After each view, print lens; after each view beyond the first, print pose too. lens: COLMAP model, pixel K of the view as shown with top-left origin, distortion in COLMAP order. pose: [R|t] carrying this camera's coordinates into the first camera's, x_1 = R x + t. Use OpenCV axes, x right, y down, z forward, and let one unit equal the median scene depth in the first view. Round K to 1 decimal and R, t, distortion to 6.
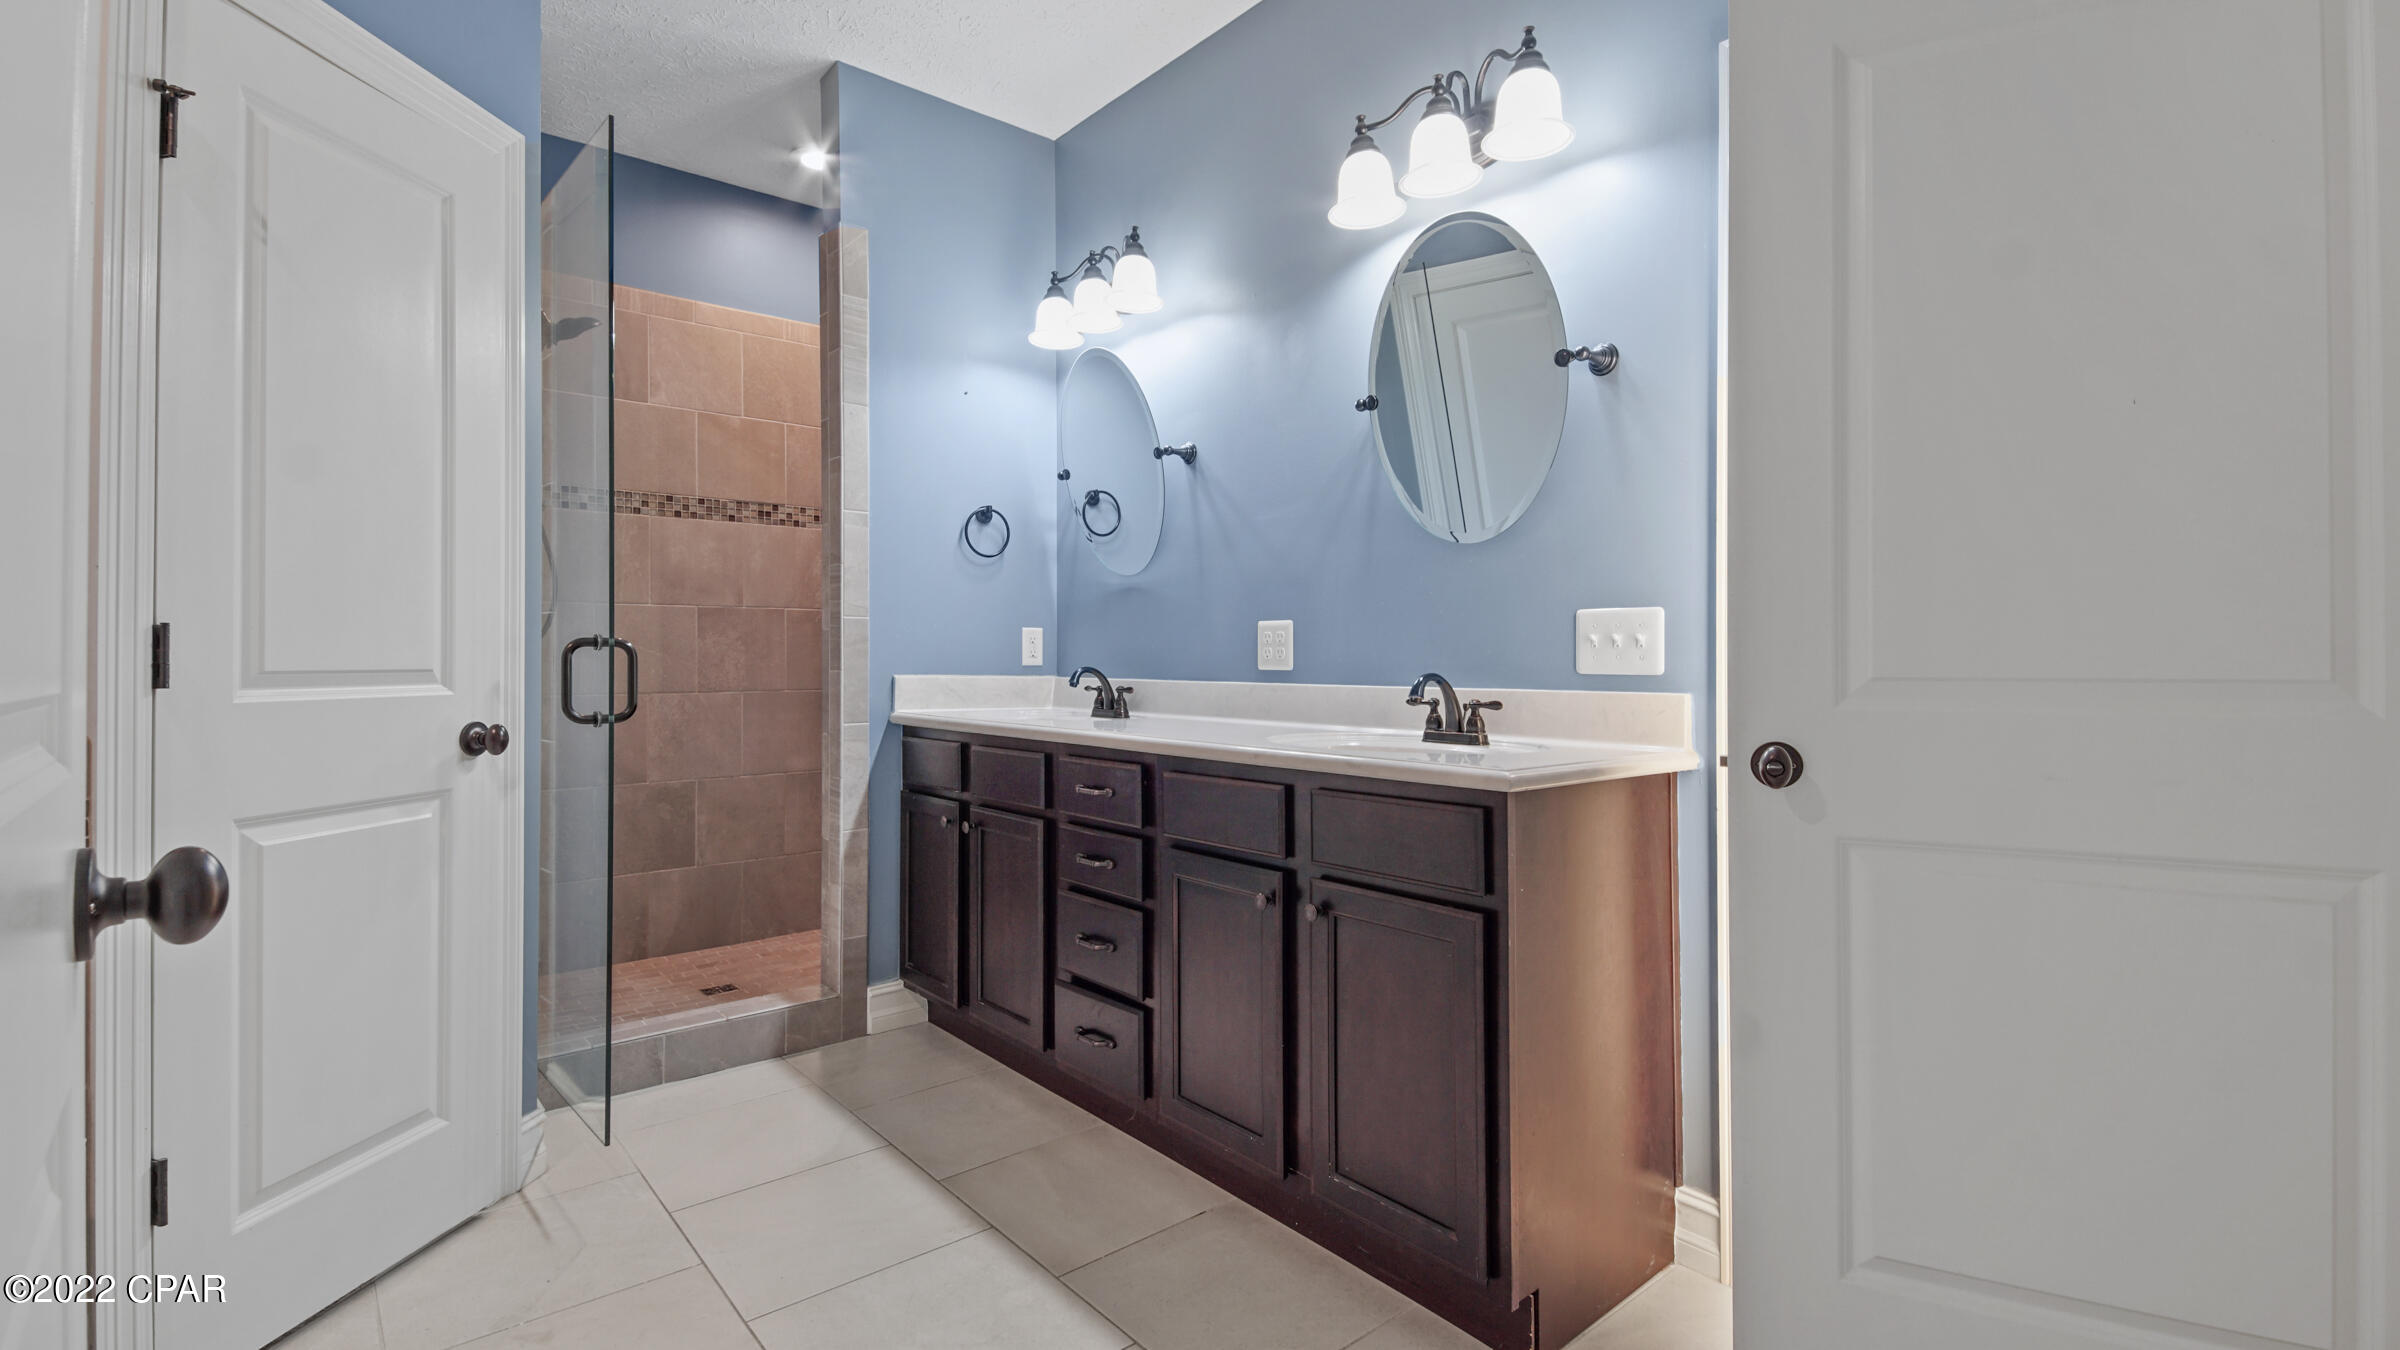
lens RADIAL K [[1043.2, 0, 1188.9], [0, 1043.2, 663.8], [0, 0, 1]] dist [0.039832, -0.024252]
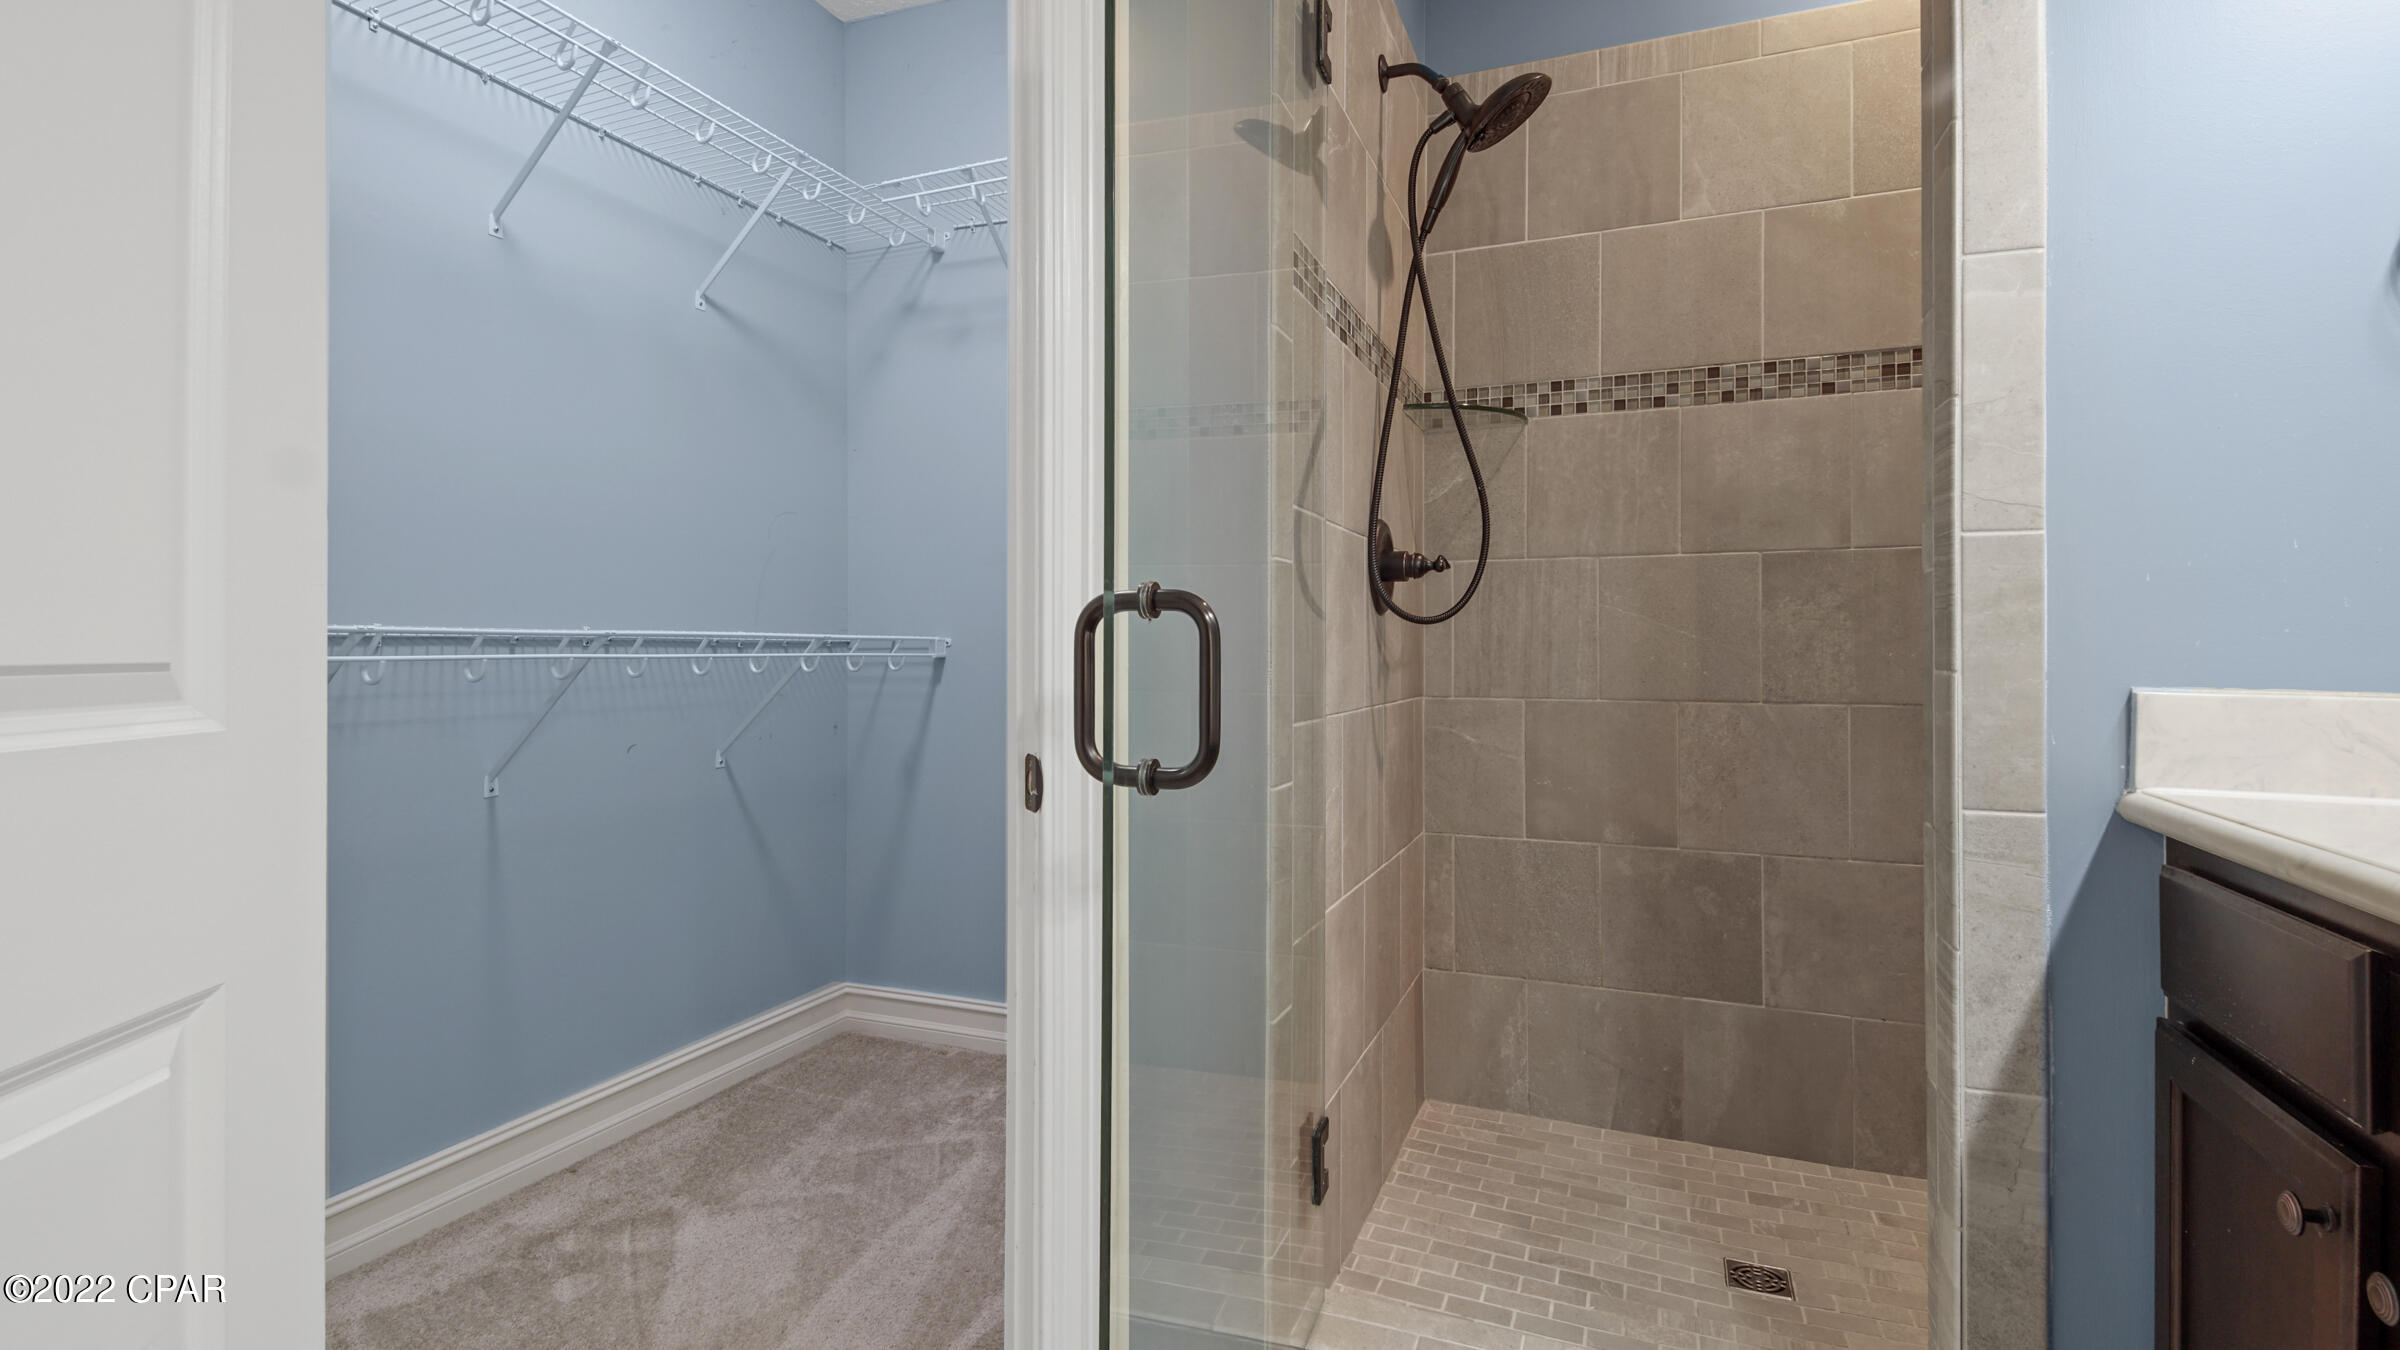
lens RADIAL K [[1117.4, 0, 1204.7], [0, 1117.4, 639.4], [0, 0, 1]] dist [0.044577, -0.023730]
pose [[0.486387, -0.003298, -0.873738, -0.081069], [-0.006194, 0.999955, -0.007222, -0.000829], [0.873722, 0.008925, 0.486344, 0.450925]]
